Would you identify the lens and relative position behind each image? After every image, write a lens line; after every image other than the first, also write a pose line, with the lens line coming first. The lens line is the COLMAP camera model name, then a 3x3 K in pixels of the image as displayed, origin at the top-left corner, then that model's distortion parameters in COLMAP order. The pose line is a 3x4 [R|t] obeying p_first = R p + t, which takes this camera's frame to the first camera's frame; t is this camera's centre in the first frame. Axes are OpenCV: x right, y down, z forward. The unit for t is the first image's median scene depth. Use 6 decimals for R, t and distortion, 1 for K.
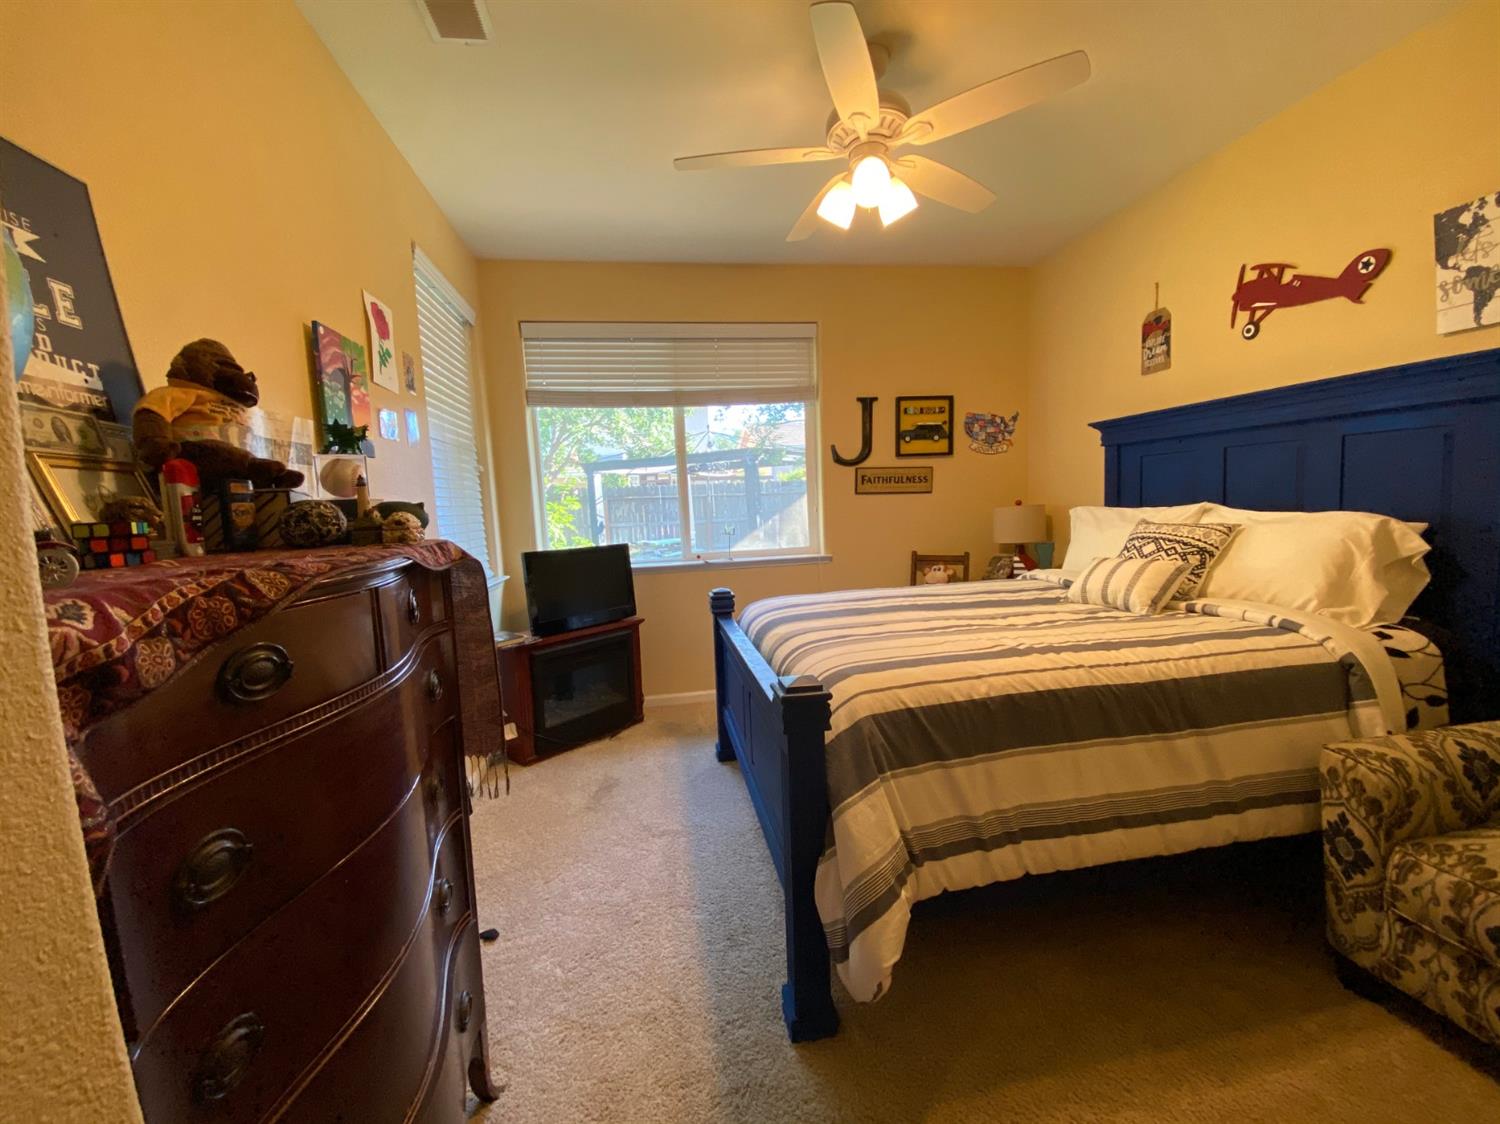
lens RADIAL K [[606.1, 0, 748.9], [0, 606.1, 566.7], [0, 0, 1]] dist [0.049348, -0.036769]
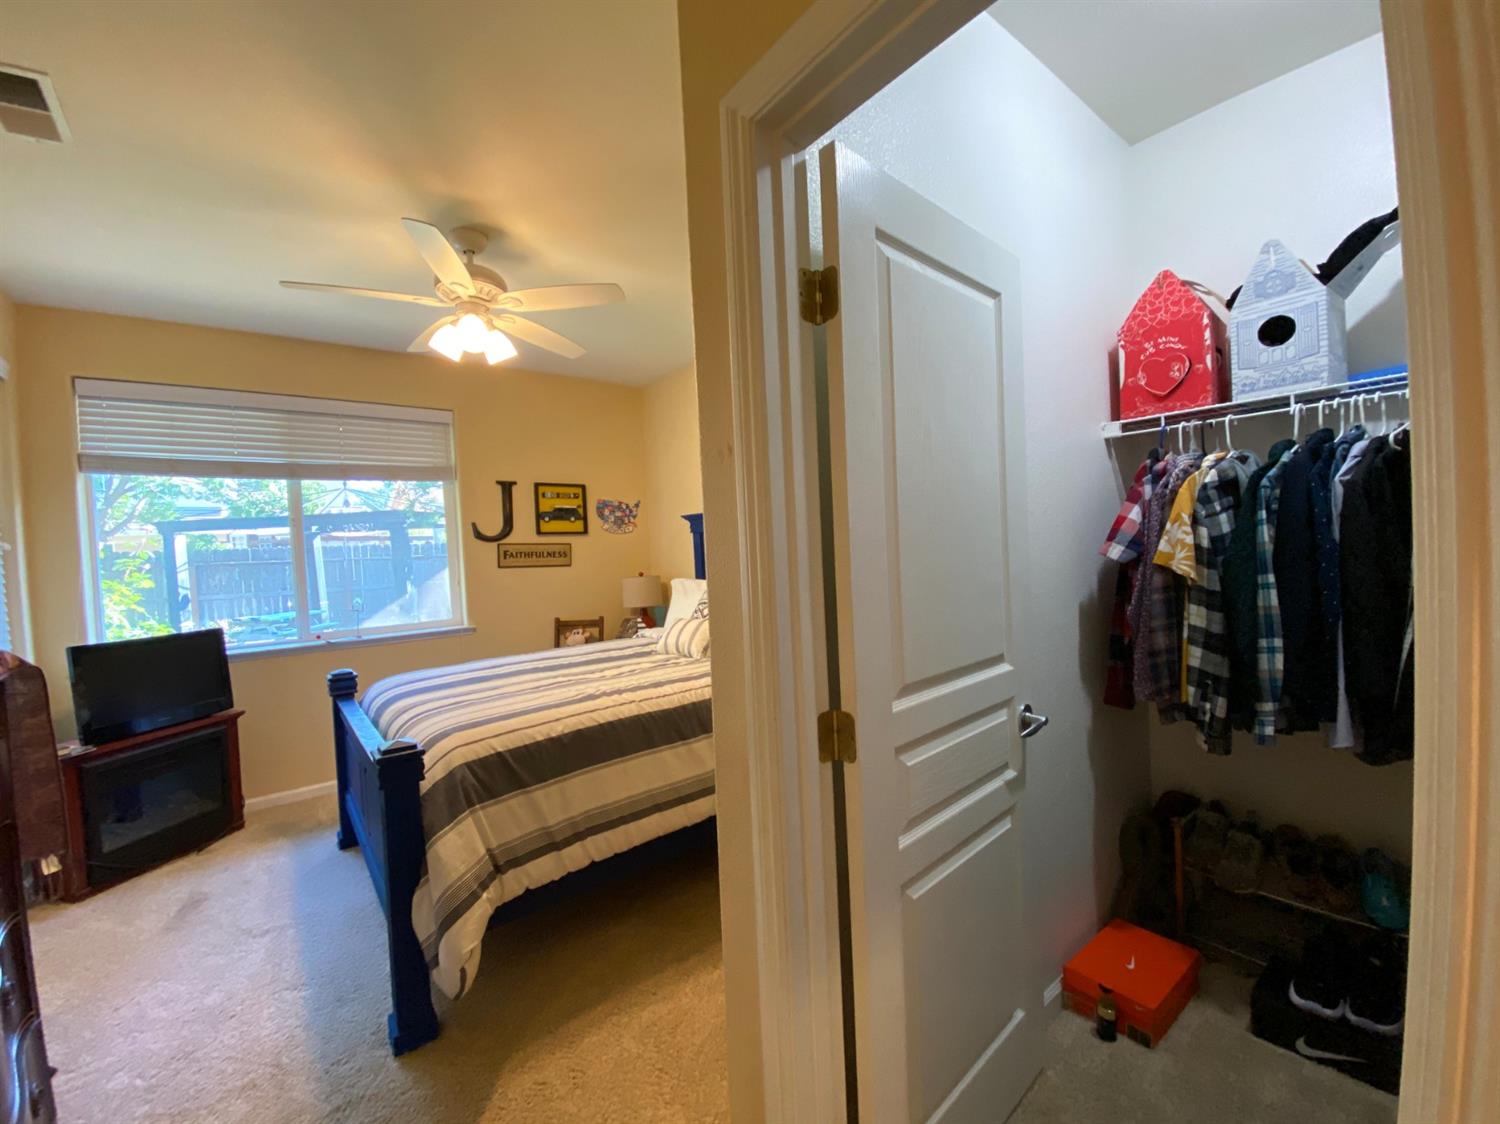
lens RADIAL K [[606.1, 0, 748.9], [0, 606.1, 566.7], [0, 0, 1]] dist [0.049348, -0.036769]
pose [[0.875735, -0.013048, 0.482616, 0.064819], [0.058677, 0.995101, -0.079570, -0.014443], [-0.479214, 0.098000, 0.872210, -0.256360]]
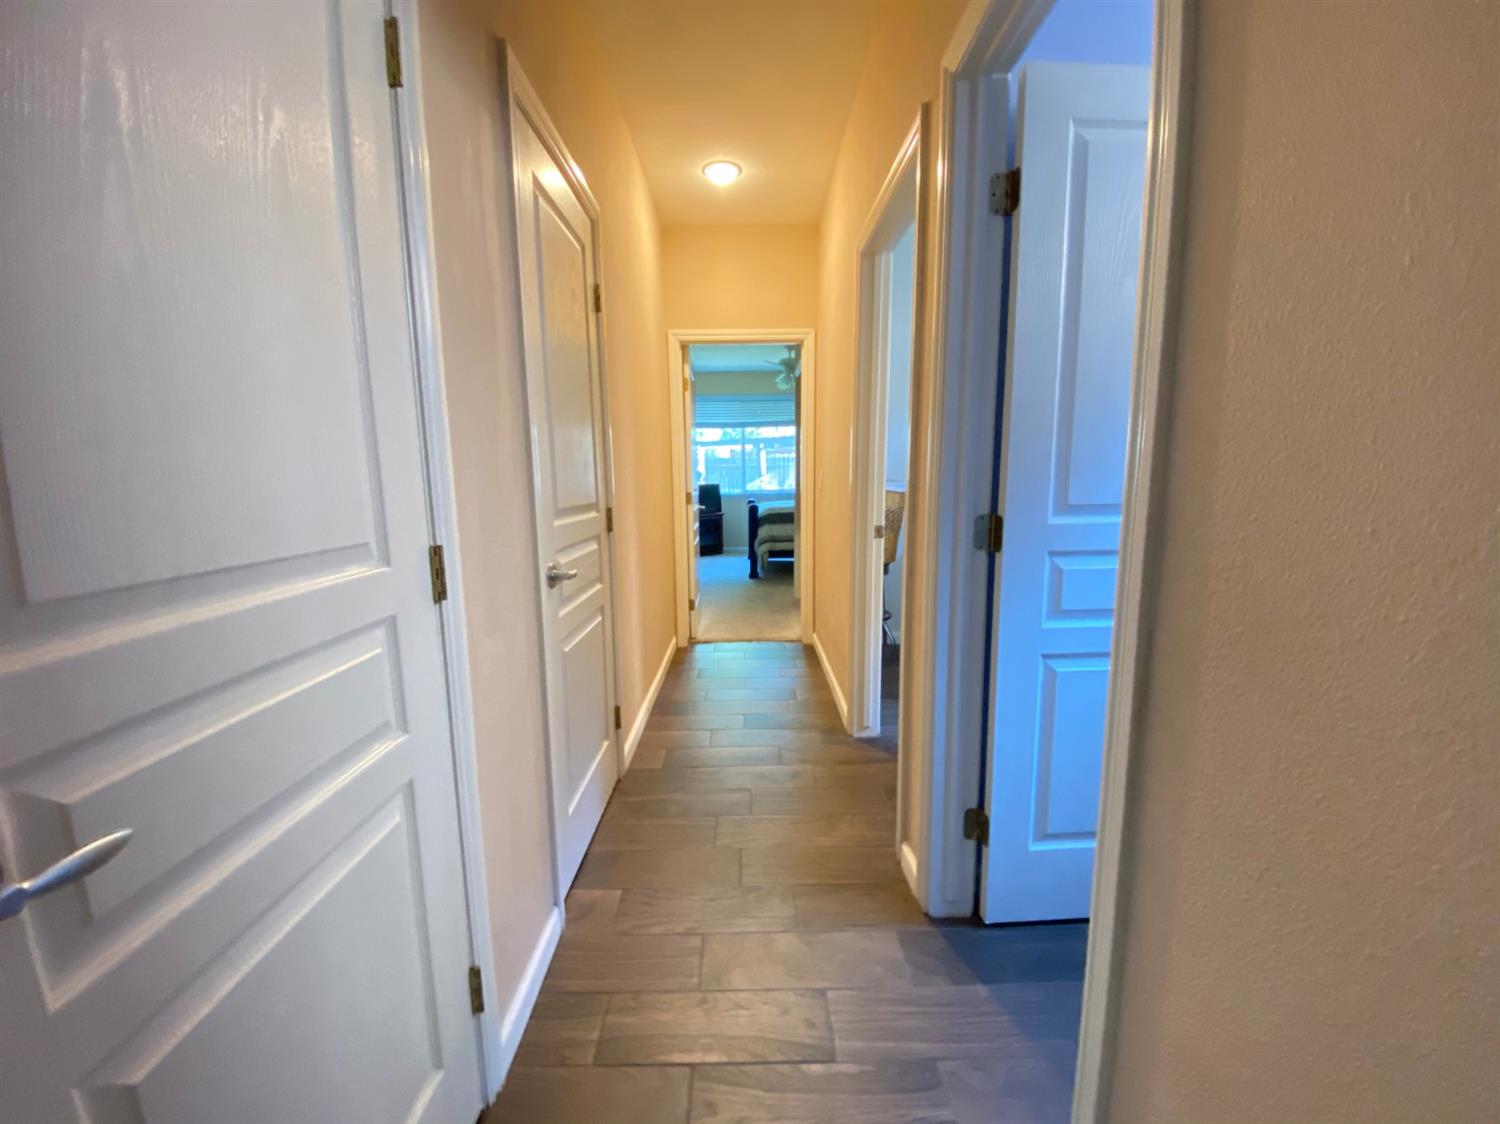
lens RADIAL K [[606.1, 0, 748.9], [0, 606.1, 566.7], [0, 0, 1]] dist [0.049348, -0.036769]
pose [[0.988154, 0.051580, -0.144539, 0.444636], [-0.044499, 0.997665, 0.051804, 0.250129], [0.146874, -0.044759, 0.988142, -2.185404]]
